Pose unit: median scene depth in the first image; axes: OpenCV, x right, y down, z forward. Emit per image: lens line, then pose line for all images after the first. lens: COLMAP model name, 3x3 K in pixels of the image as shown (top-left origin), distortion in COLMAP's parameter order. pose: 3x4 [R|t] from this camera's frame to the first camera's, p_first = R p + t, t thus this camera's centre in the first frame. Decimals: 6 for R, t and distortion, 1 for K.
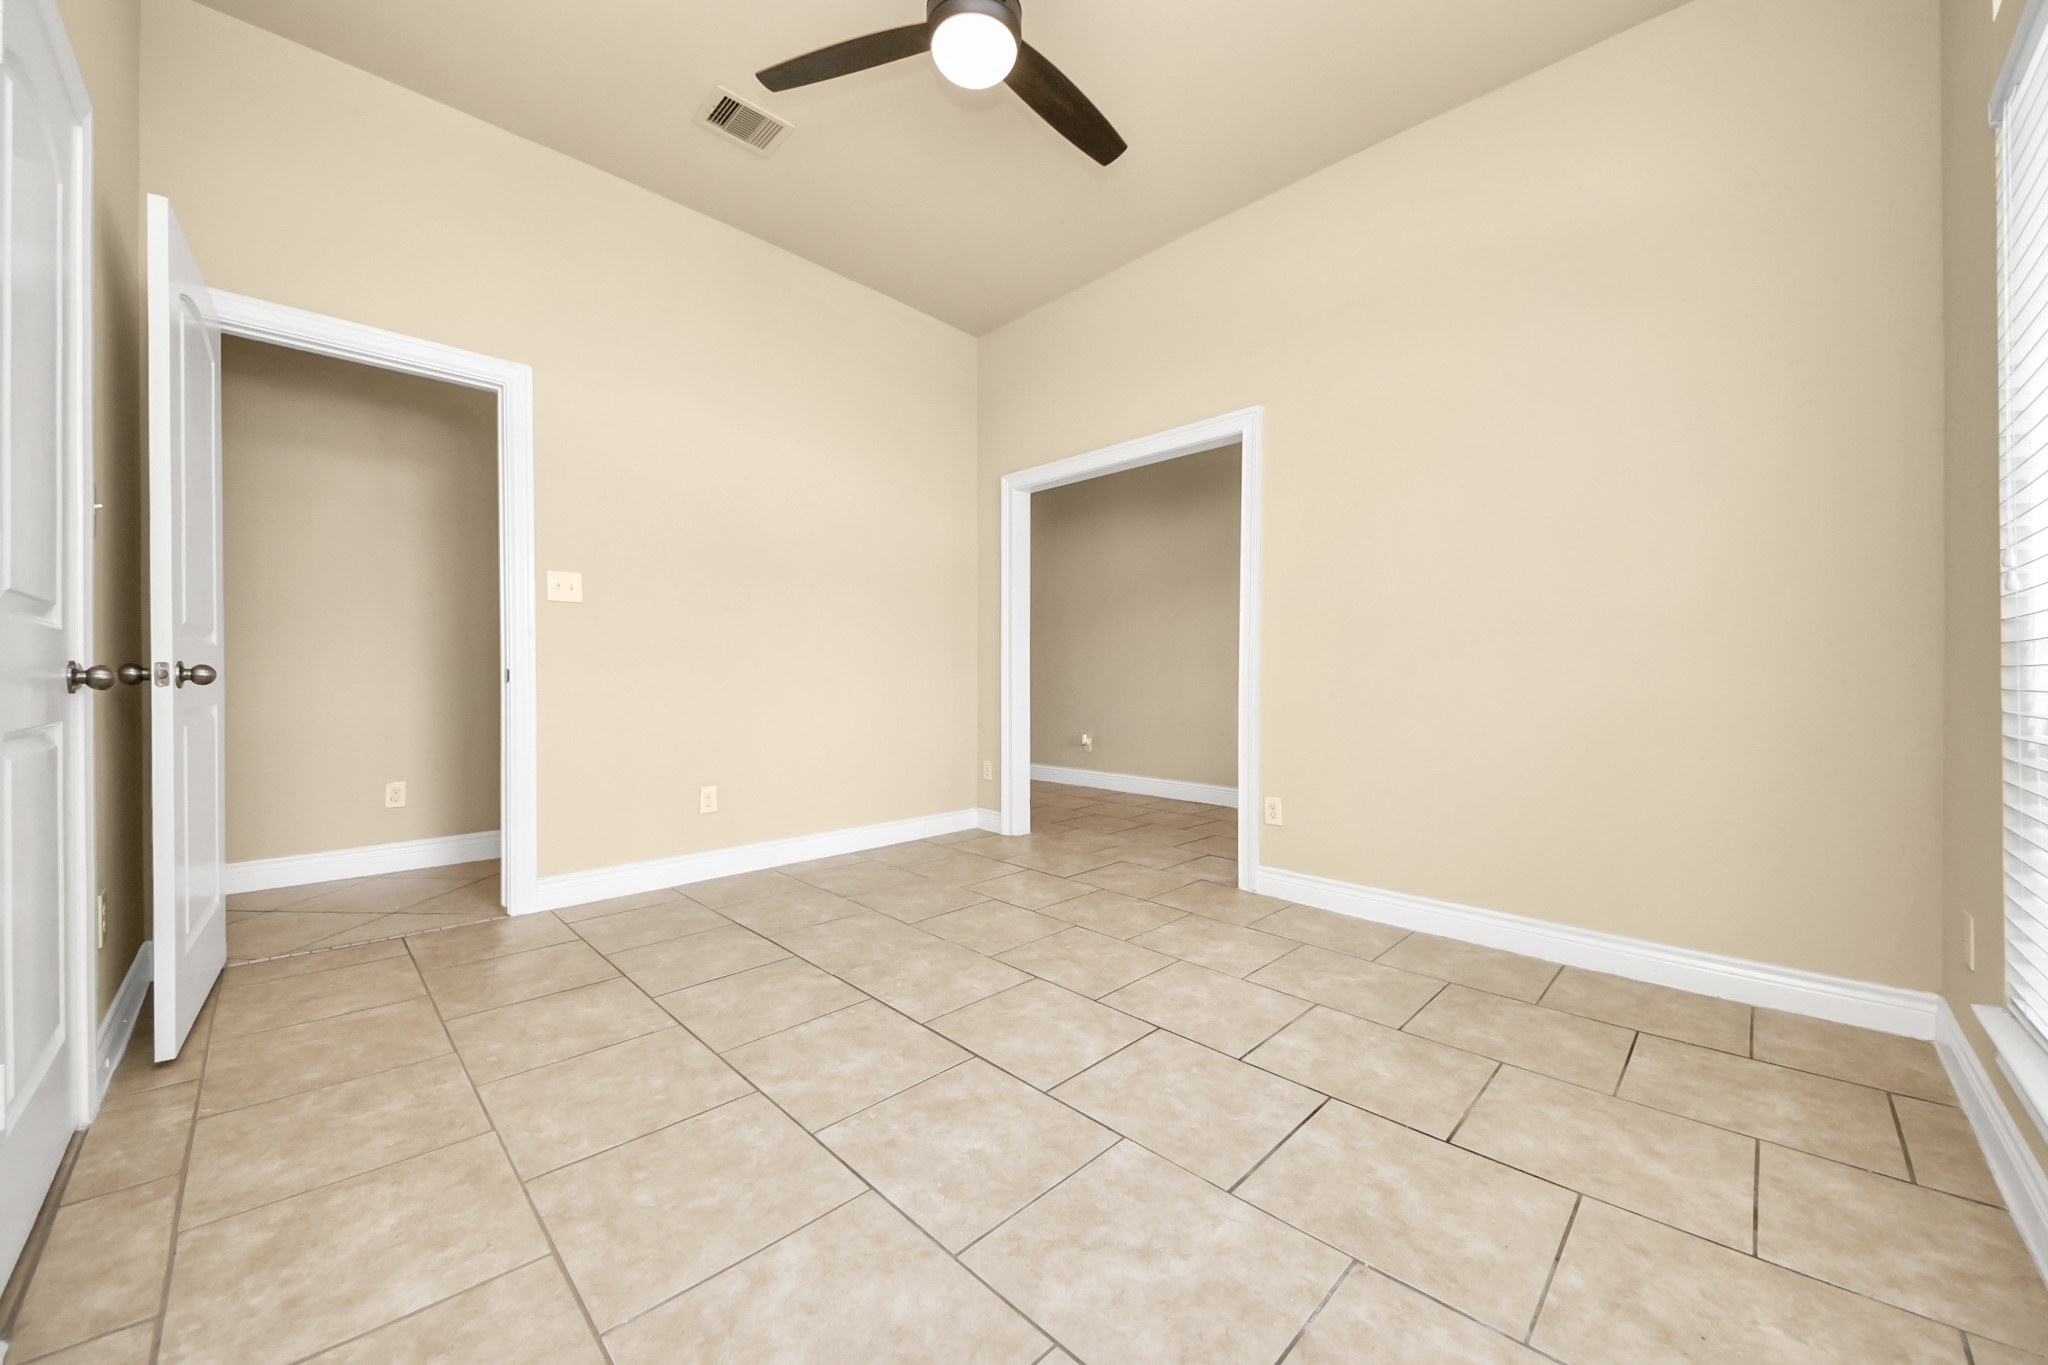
lens RADIAL K [[723.7, 0, 1024.0], [0, 723.7, 682.5], [0, 0, 1]] dist [0.000098, -0.000308]
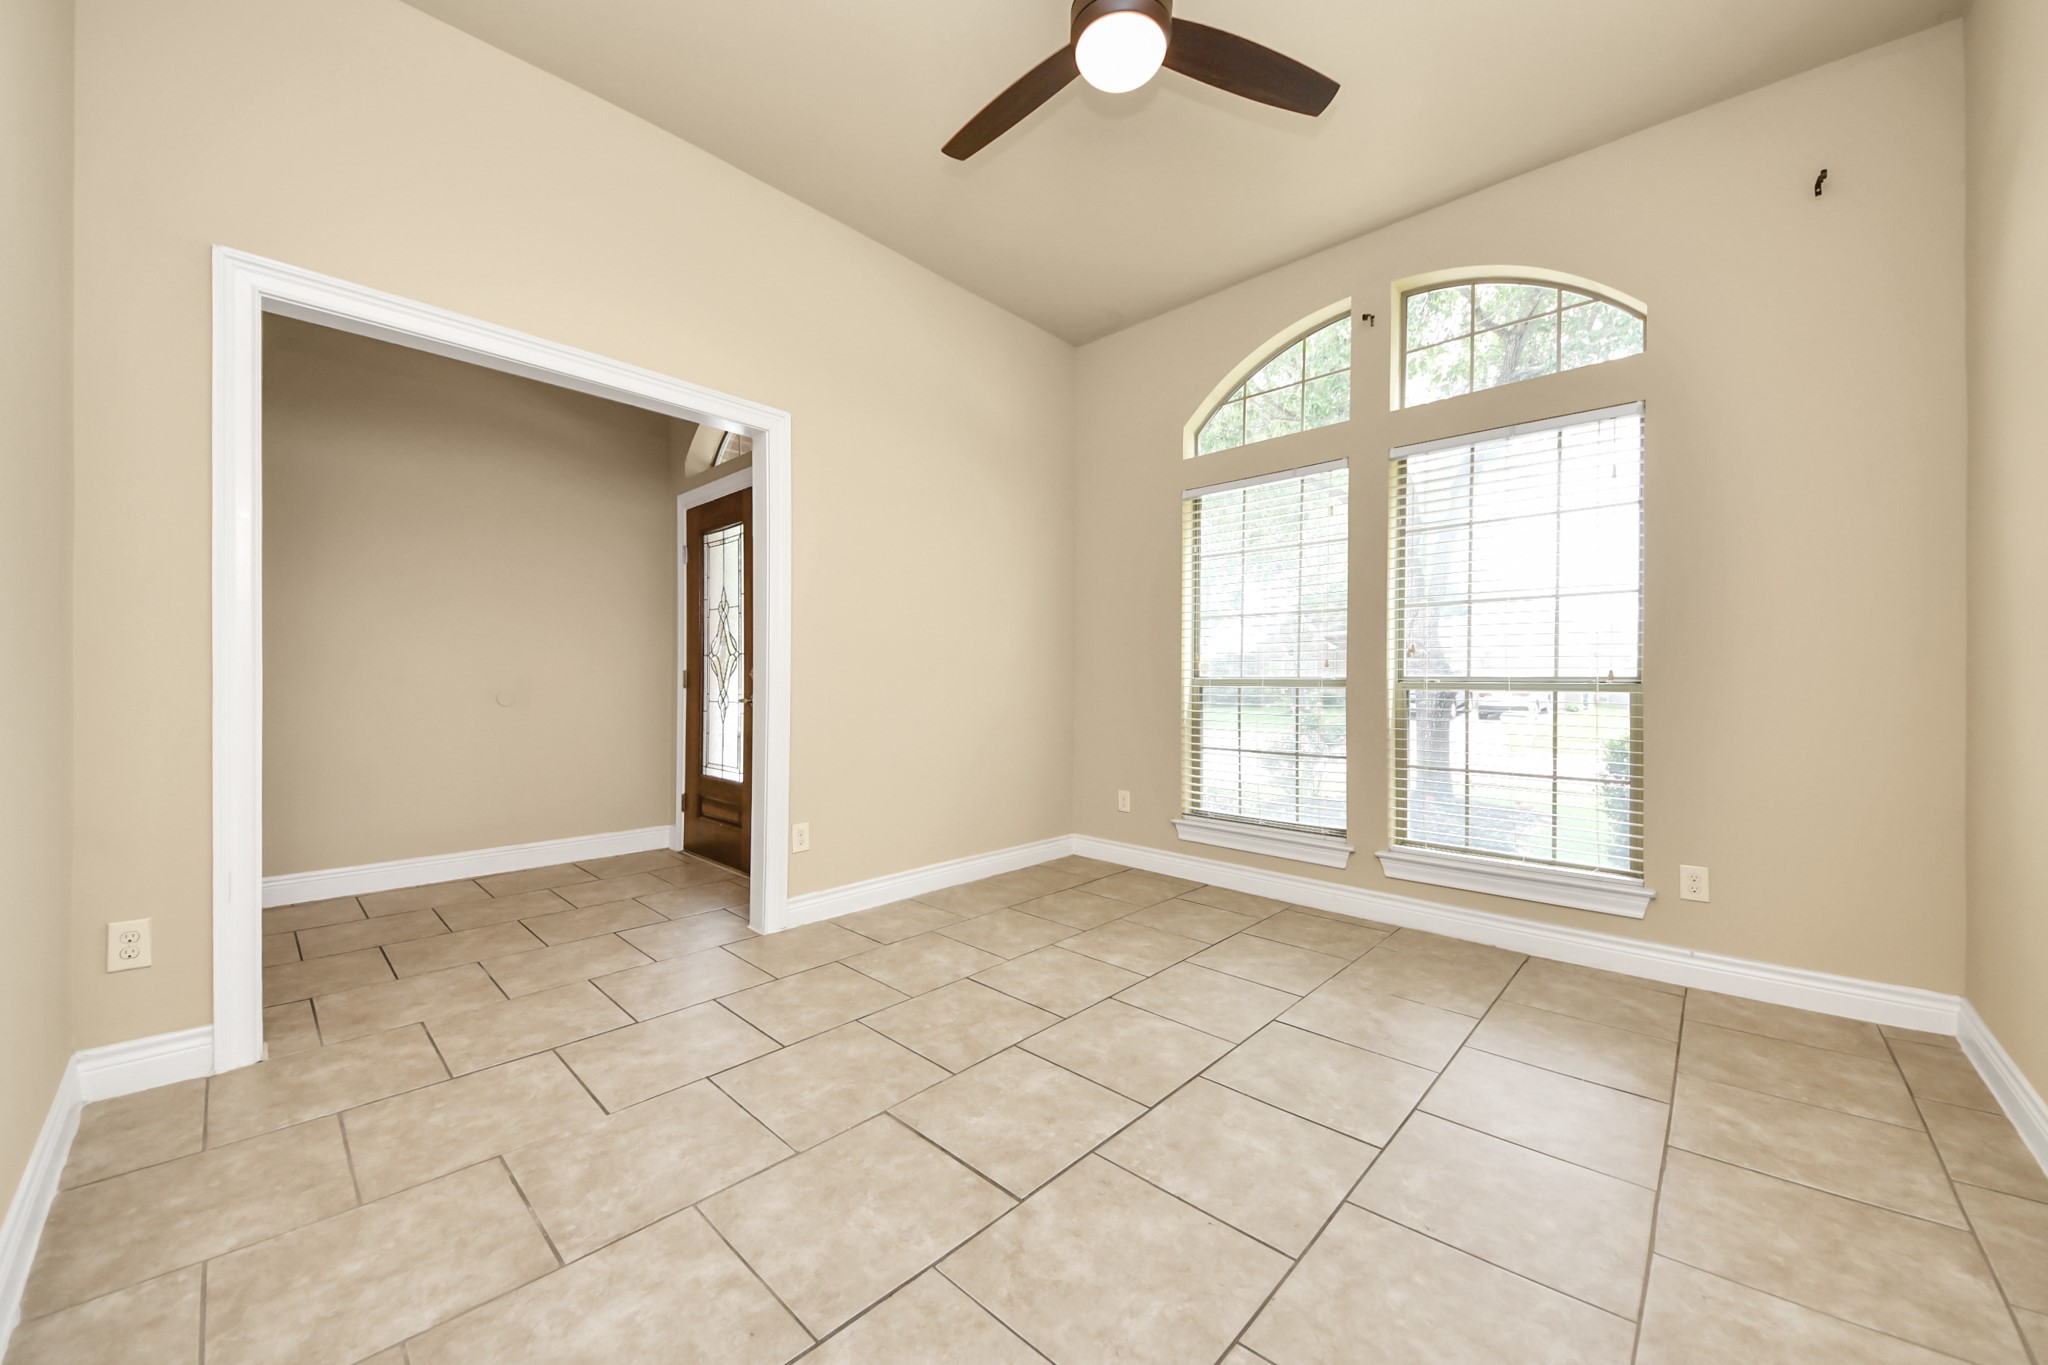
lens RADIAL K [[723.7, 0, 1024.0], [0, 723.7, 682.5], [0, 0, 1]] dist [0.000098, -0.000308]
pose [[0.022153, -0.019935, 0.999556, -0.921866], [0.009470, 0.999761, 0.019729, -0.070262], [-0.999710, 0.009029, 0.022336, 1.006450]]
